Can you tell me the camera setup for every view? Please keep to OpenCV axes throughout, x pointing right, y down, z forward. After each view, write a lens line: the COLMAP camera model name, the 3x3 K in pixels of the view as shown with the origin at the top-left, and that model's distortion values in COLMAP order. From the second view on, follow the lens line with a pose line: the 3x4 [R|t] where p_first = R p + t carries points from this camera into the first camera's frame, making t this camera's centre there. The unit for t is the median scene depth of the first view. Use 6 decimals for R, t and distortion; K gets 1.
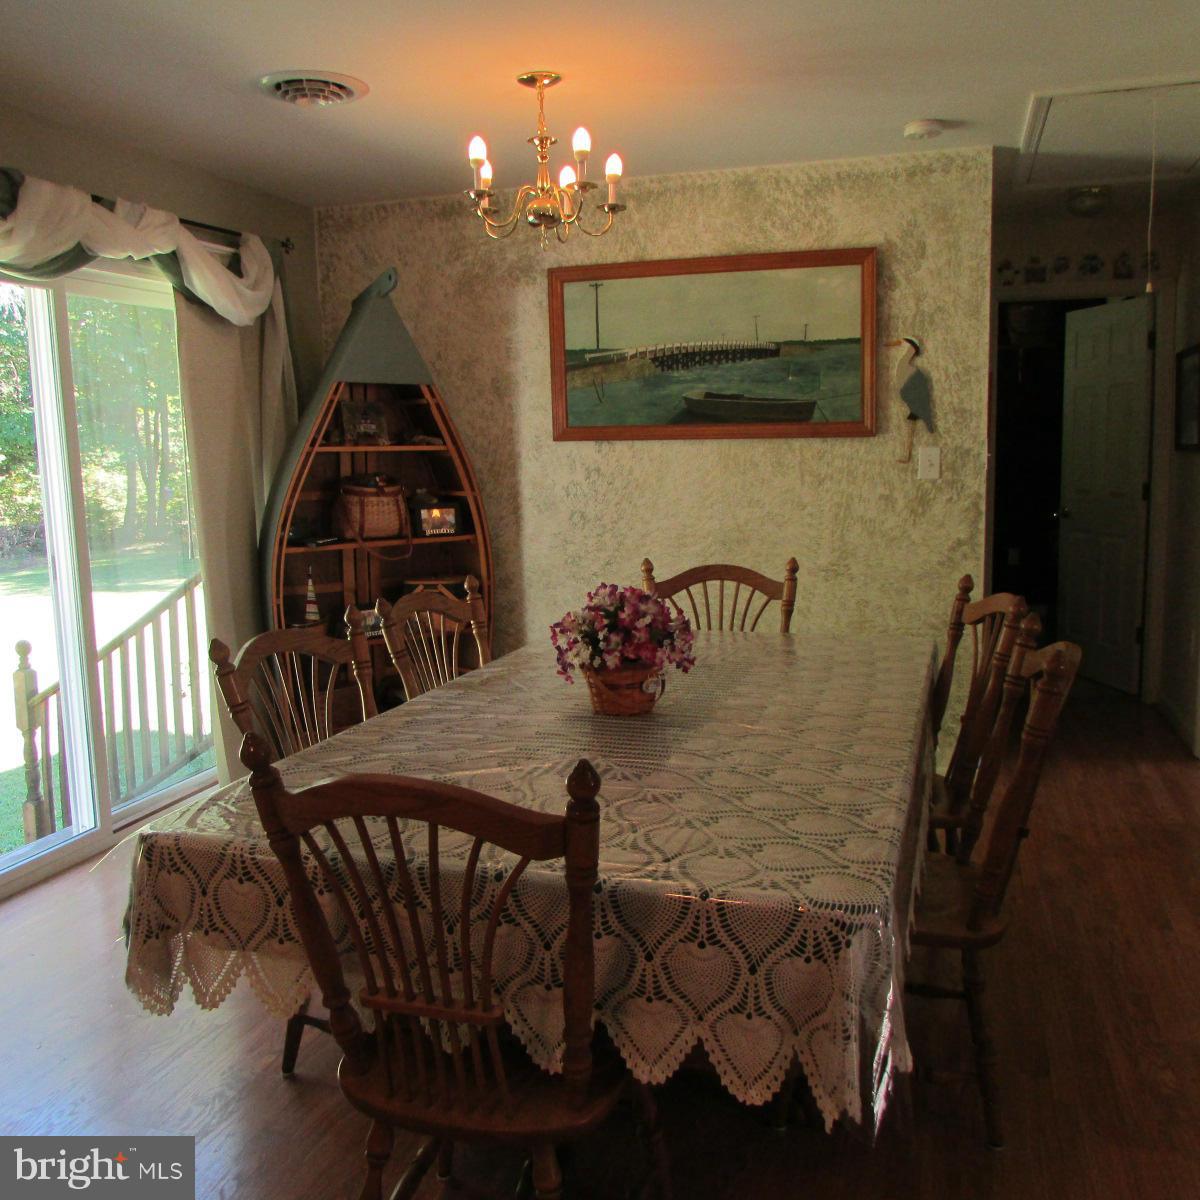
lens RADIAL K [[1153.0, 0, 600.0], [0, 1153.0, 600.0], [0, 0, 1]] dist [-0.021458, -0.004797]
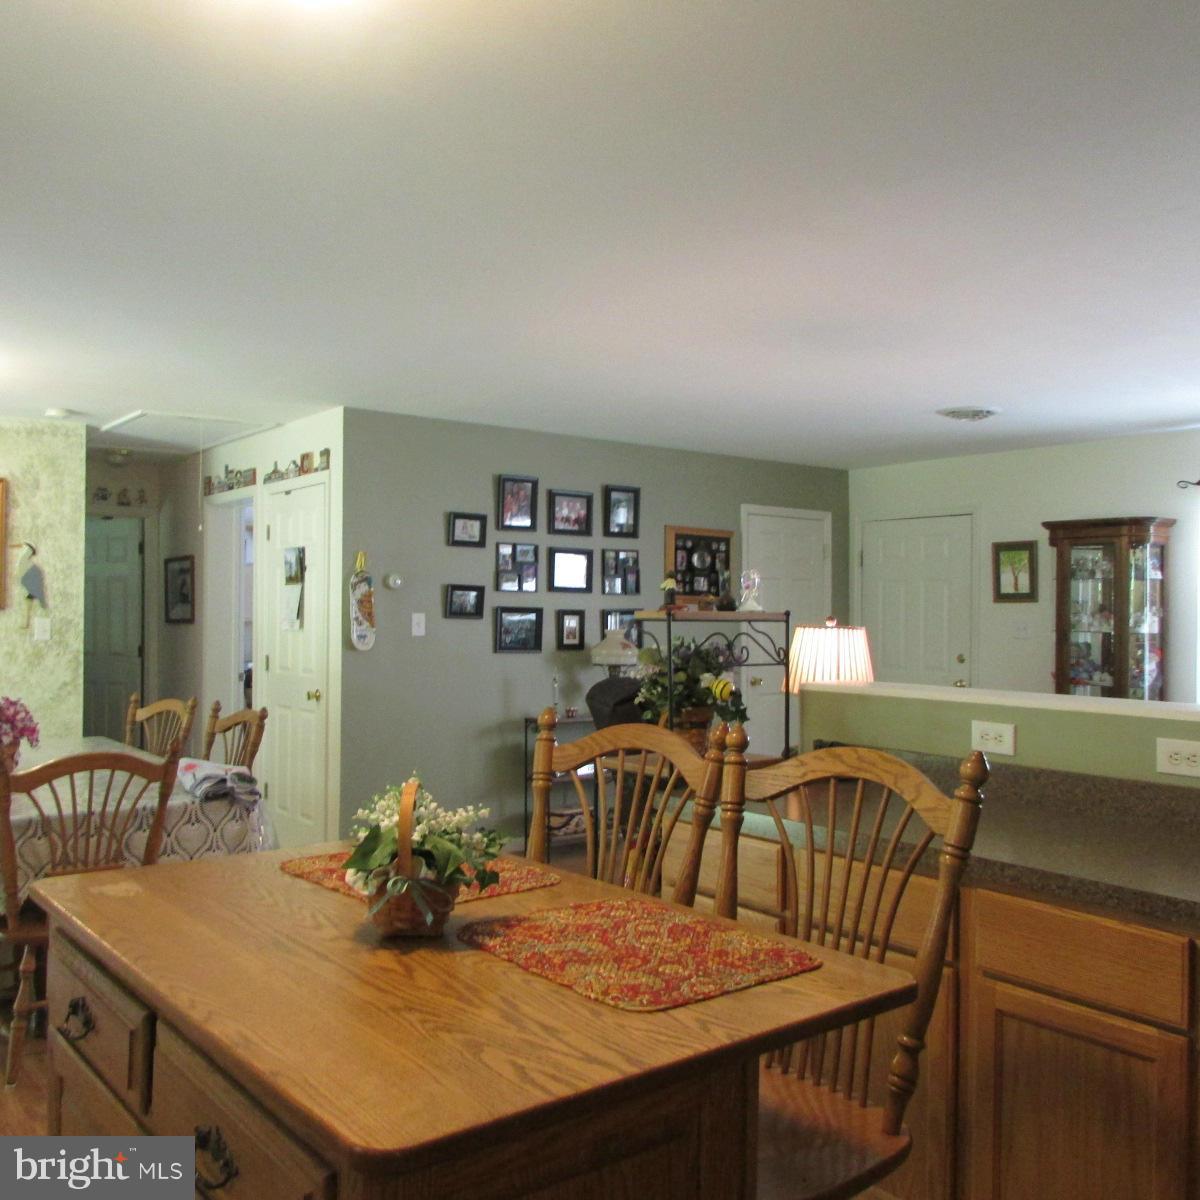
lens RADIAL K [[1153.0, 0, 600.0], [0, 1153.0, 600.0], [0, 0, 1]] dist [-0.021458, -0.004797]
pose [[0.573532, 0.030258, 0.818624, -0.491964], [0.097319, 0.989724, -0.104765, 0.062977], [-0.813382, 0.139754, 0.564694, -0.380768]]
